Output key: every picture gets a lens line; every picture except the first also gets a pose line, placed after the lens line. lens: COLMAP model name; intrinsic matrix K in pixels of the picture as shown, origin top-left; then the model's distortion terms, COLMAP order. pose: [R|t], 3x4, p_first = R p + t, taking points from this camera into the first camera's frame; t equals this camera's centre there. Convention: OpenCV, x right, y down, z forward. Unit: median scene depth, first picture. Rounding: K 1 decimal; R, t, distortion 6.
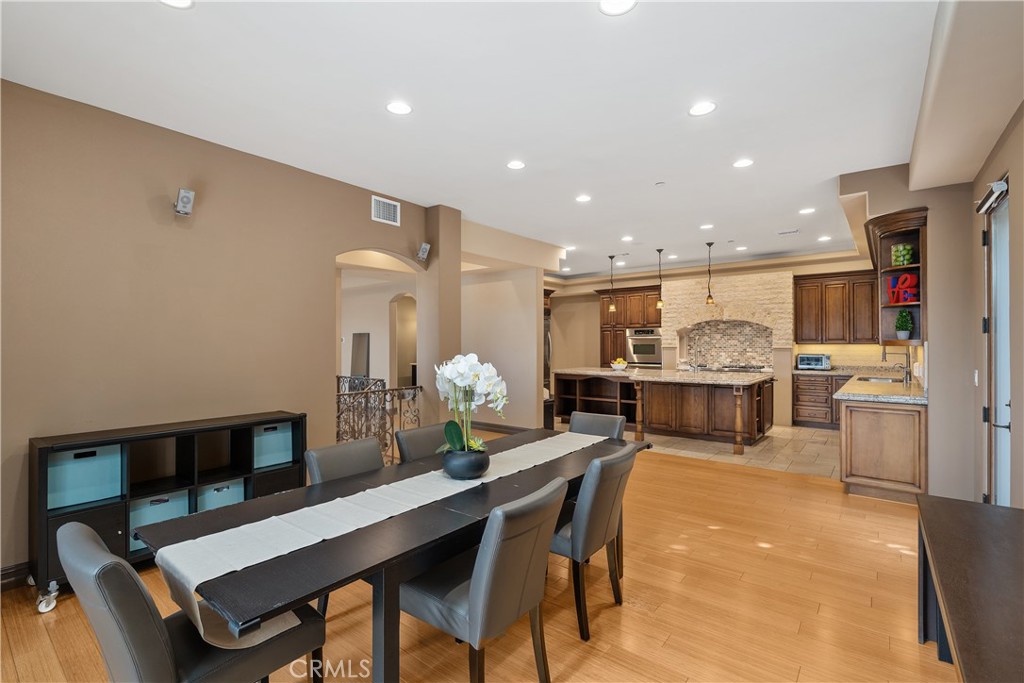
lens RADIAL K [[464.6, 0, 512.0], [0, 464.6, 341.5], [0, 0, 1]] dist [-0.000623, 0.000325]
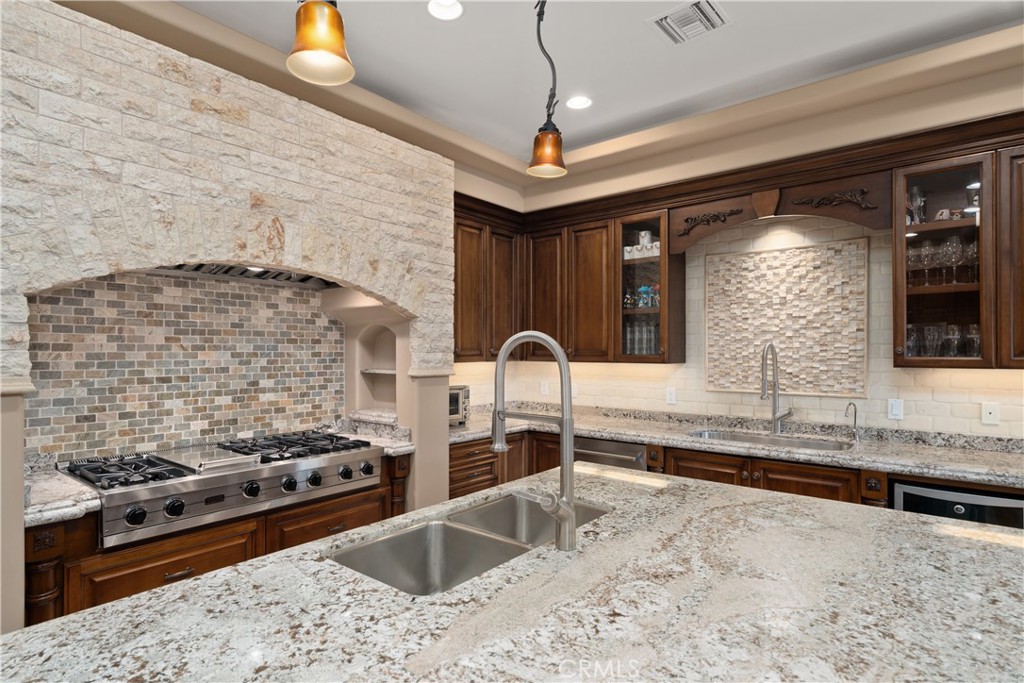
lens RADIAL K [[532.7, 0, 509.1], [0, 532.7, 351.0], [0, 0, 1]] dist [0.001583, 0.000215]
pose [[0.011748, 0.003022, 0.999926, 0.182945], [-0.003085, 0.999991, -0.002986, -0.002711], [-0.999926, -0.003050, 0.011757, 0.925617]]
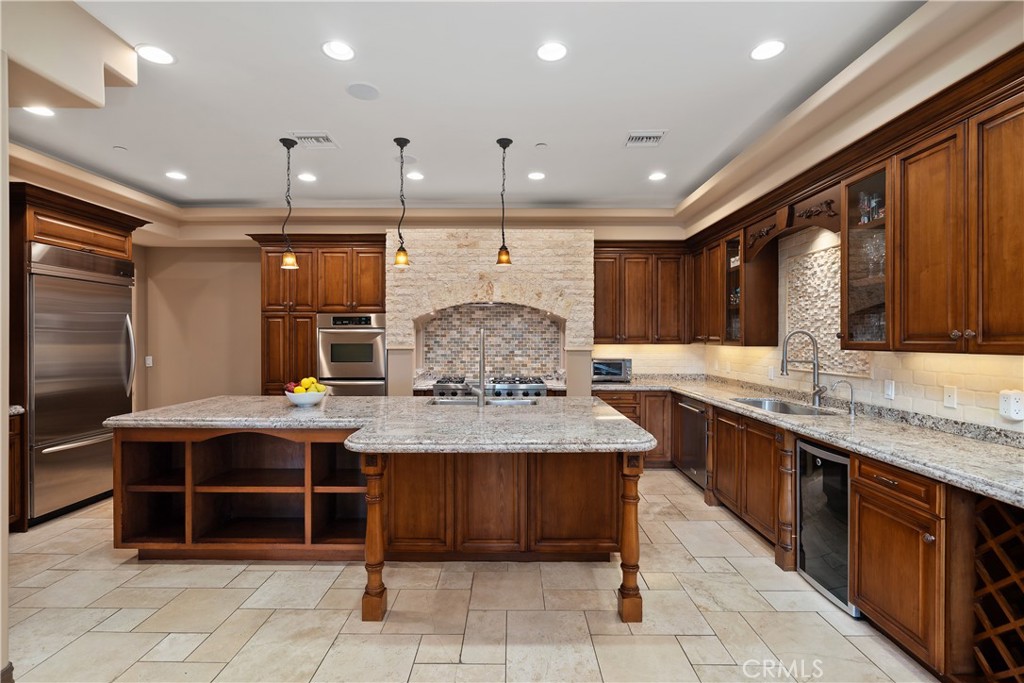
lens RADIAL K [[464.6, 0, 512.0], [0, 464.6, 341.5], [0, 0, 1]] dist [-0.000623, 0.000325]
pose [[0.783312, 0.000284, 0.621629, 0.113268], [-0.005367, 0.999966, 0.006305, -0.001090], [-0.621606, -0.008275, 0.783286, 0.551425]]
